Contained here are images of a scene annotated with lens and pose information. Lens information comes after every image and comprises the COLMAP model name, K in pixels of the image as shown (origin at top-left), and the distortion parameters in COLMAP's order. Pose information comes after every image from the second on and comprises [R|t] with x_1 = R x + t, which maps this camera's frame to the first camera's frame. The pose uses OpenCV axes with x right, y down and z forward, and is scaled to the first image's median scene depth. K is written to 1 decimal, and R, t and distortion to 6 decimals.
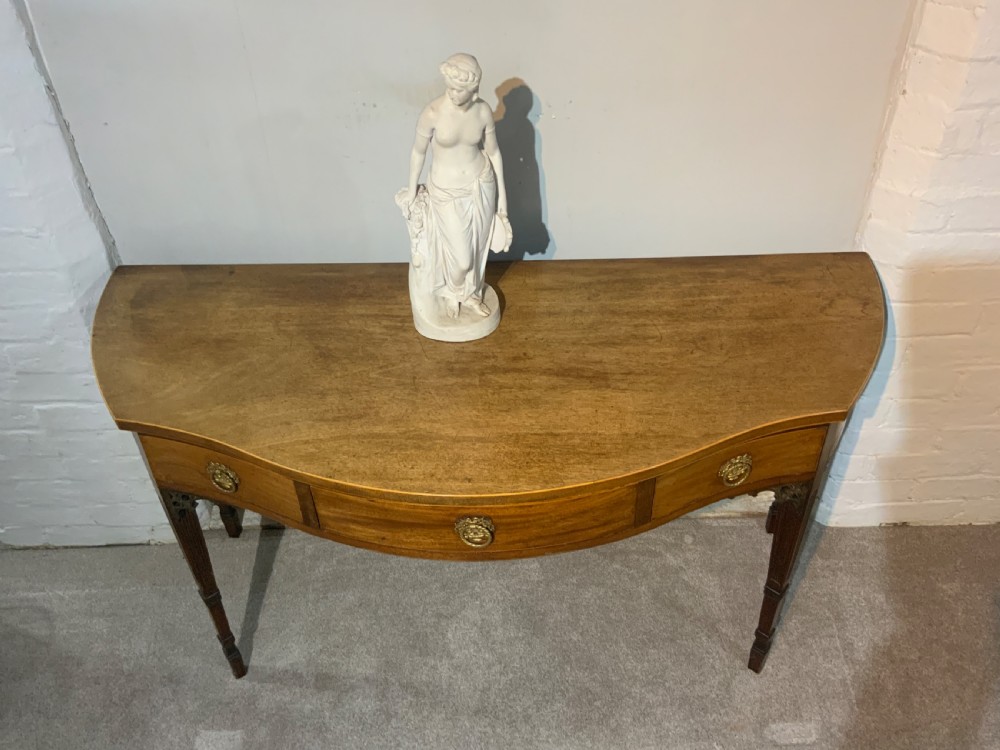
lens RADIAL K [[806.9, 0, 498.1], [0, 806.9, 364.3], [0, 0, 1]] dist [0.009959, -0.029618]
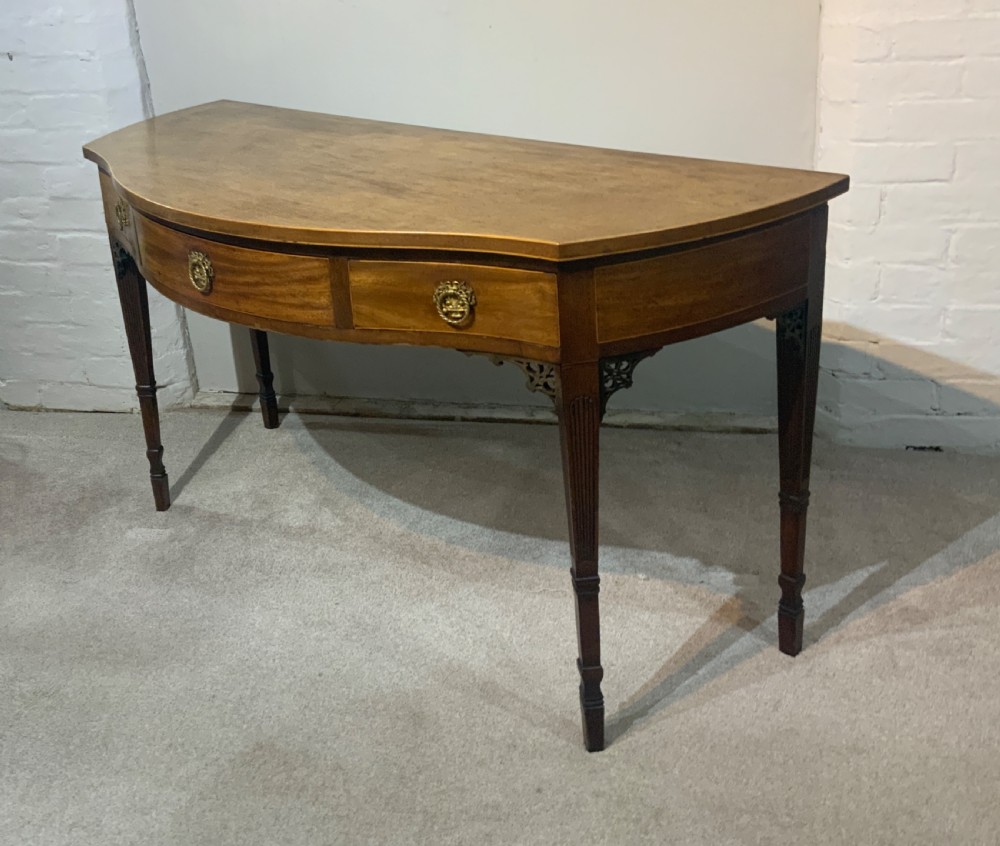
lens RADIAL K [[1103.7, 0, 441.9], [0, 1103.7, 308.5], [0, 0, 1]] dist [0.024297, 0.000000]
pose [[0.971833, 0.051374, -0.230003, 0.312047], [-0.117603, 0.951469, -0.284387, 0.547269], [0.204231, 0.303426, 0.930711, -0.296384]]
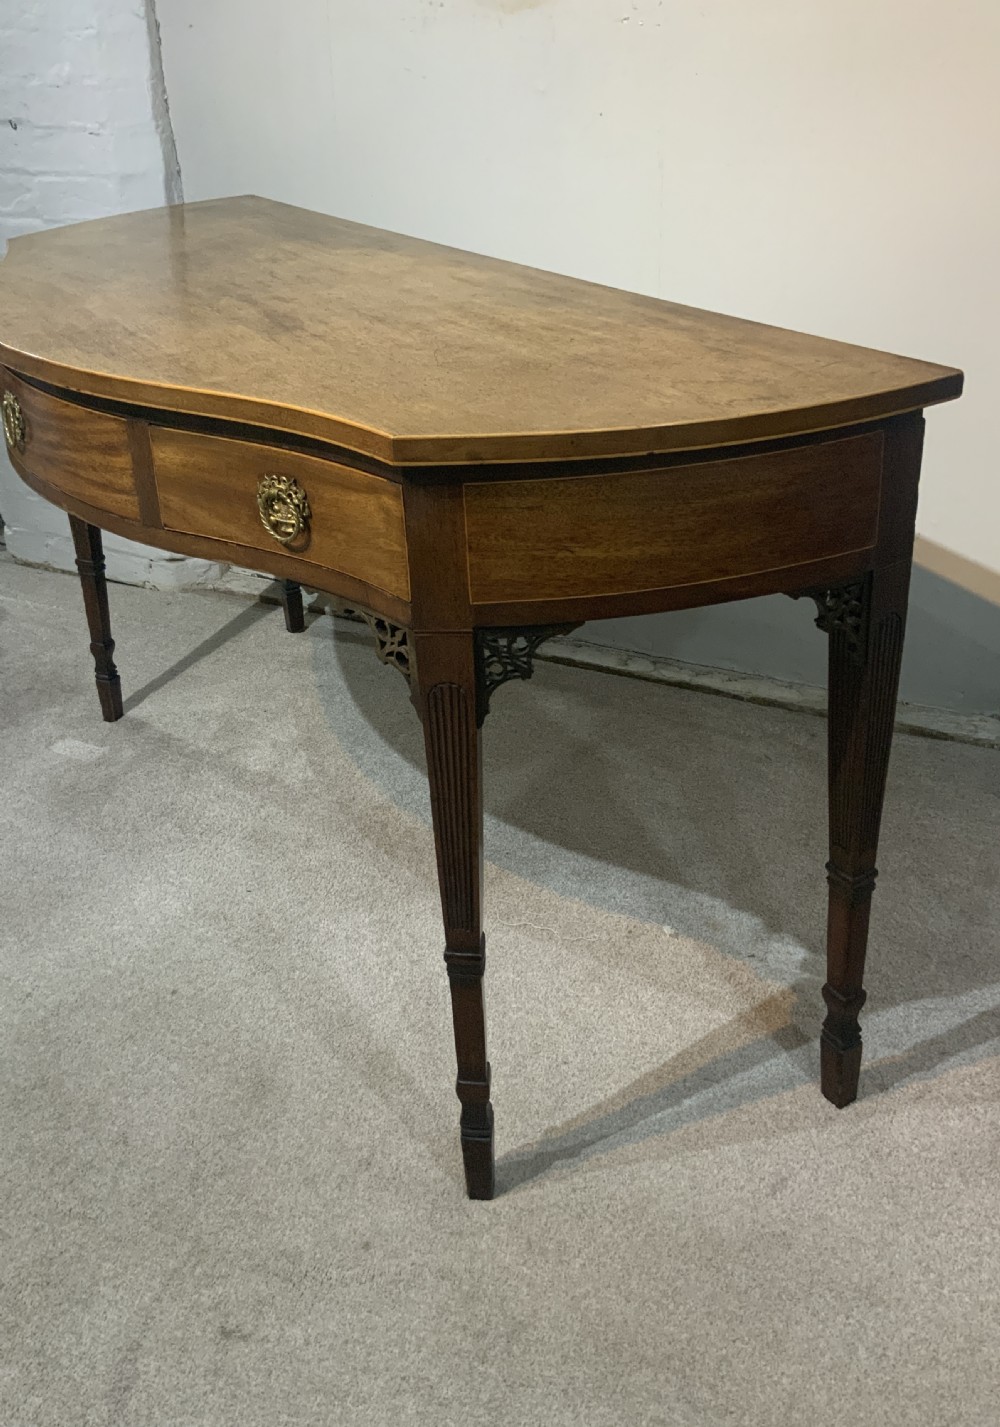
lens RADIAL K [[1277.0, 0, 496.2], [0, 1277.0, 534.6], [0, 0, 1]] dist [-0.013732, 0.022063]
pose [[0.891629, 0.176050, -0.417138, 0.492631], [-0.278871, 0.939348, -0.199640, 0.404206], [0.356691, 0.294332, 0.886645, -0.016795]]
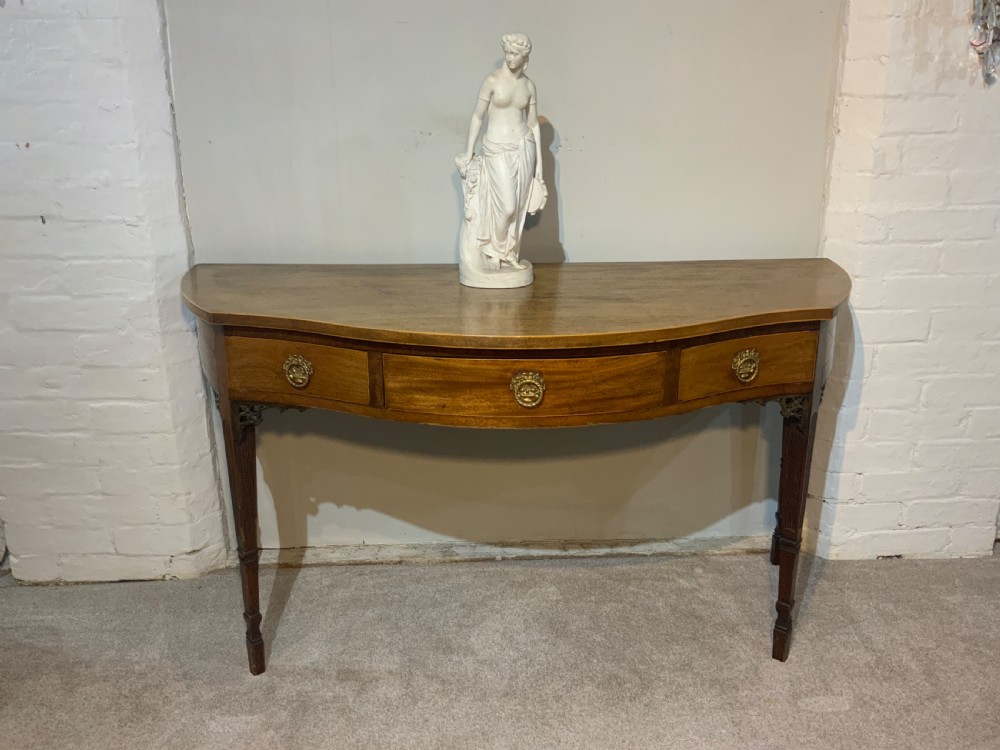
lens RADIAL K [[806.9, 0, 498.3], [0, 806.9, 375.1], [0, 0, 1]] dist [0.009959, -0.029618]
pose [[0.998734, 0.013364, 0.048498, -0.088446], [0.004448, 0.936837, -0.349738, 0.414071], [-0.050109, 0.349511, 0.935591, -0.047324]]
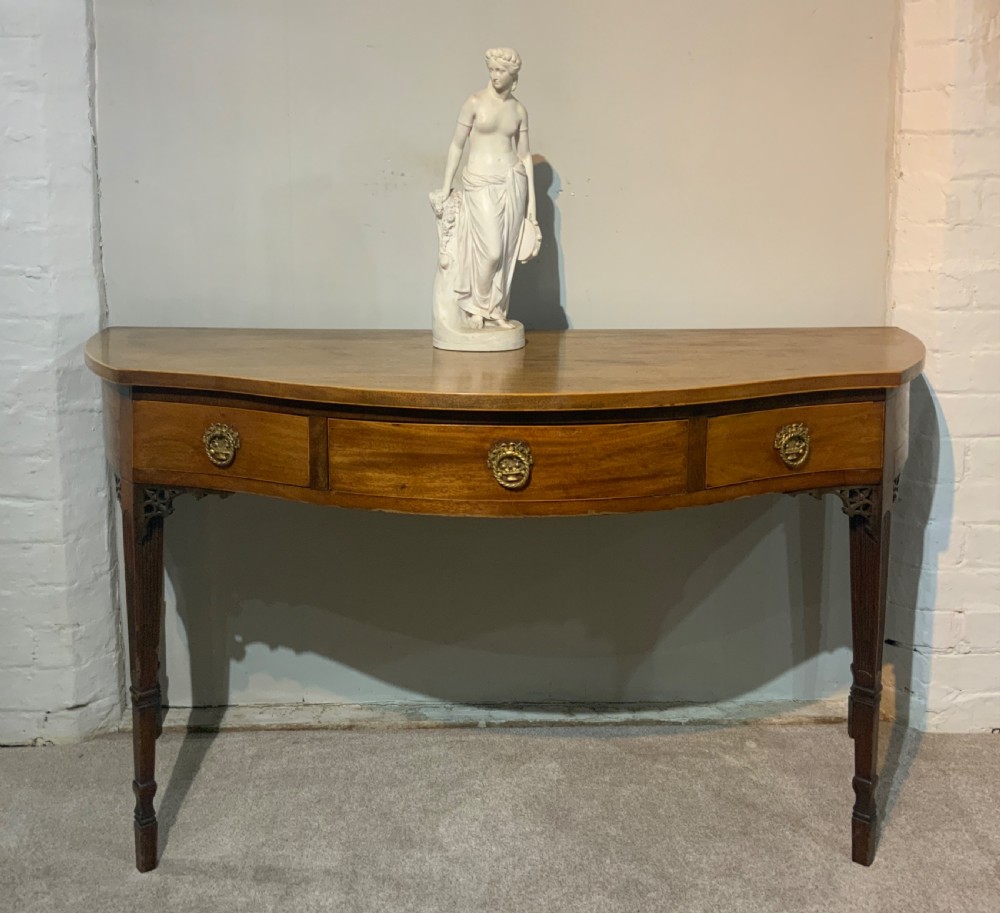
lens RADIAL K [[1022.9, 0, 488.9], [0, 1022.9, 341.2], [0, 0, 1]] dist [0.003261, 0.000000]
pose [[0.999135, 0.030403, 0.028387, -0.062460], [-0.011442, 0.857015, -0.515164, 0.473907], [-0.039991, 0.514393, 0.856621, -0.022073]]
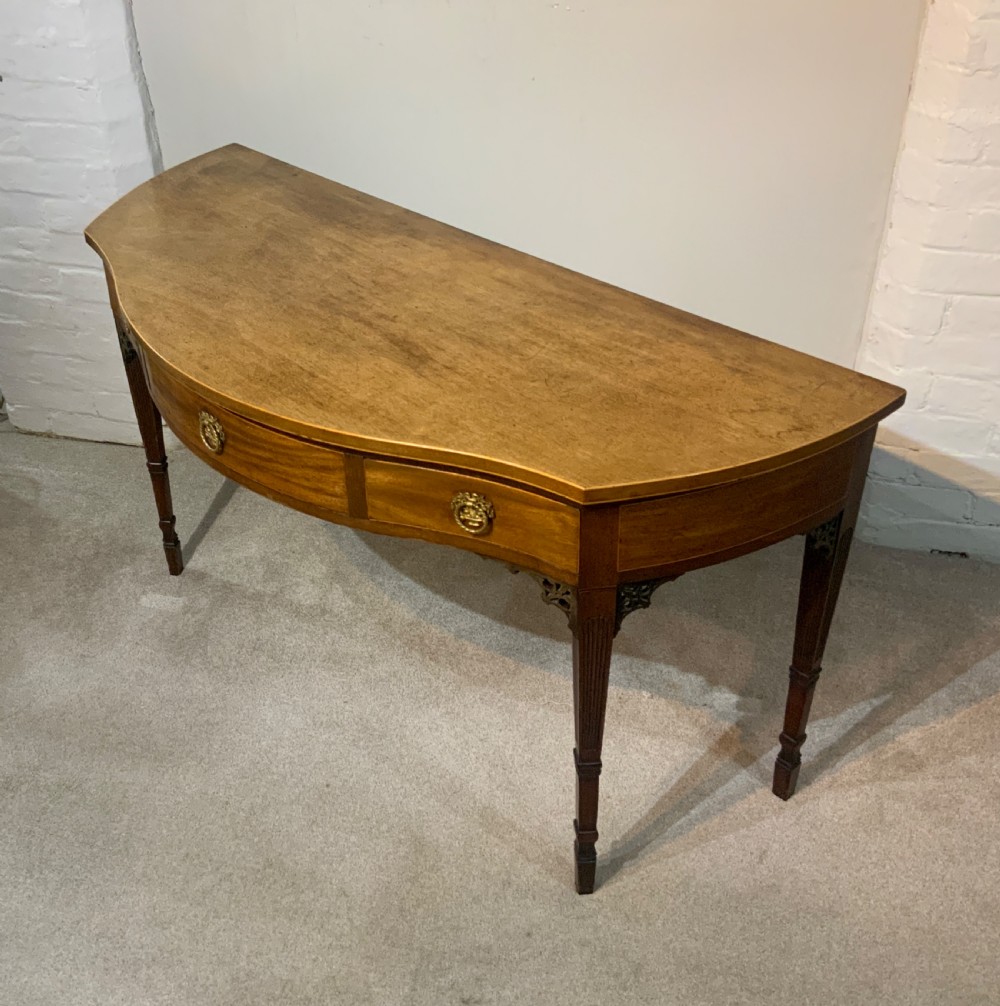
lens RADIAL K [[1142.6, 0, 427.0], [0, 1142.6, 479.6], [0, 0, 1]] dist [0.017729, 0.000000]
pose [[0.960181, 0.156347, -0.231534, 0.284811], [-0.166796, 0.985645, -0.026135, 0.295556], [0.224124, 0.063713, 0.972476, -0.340632]]
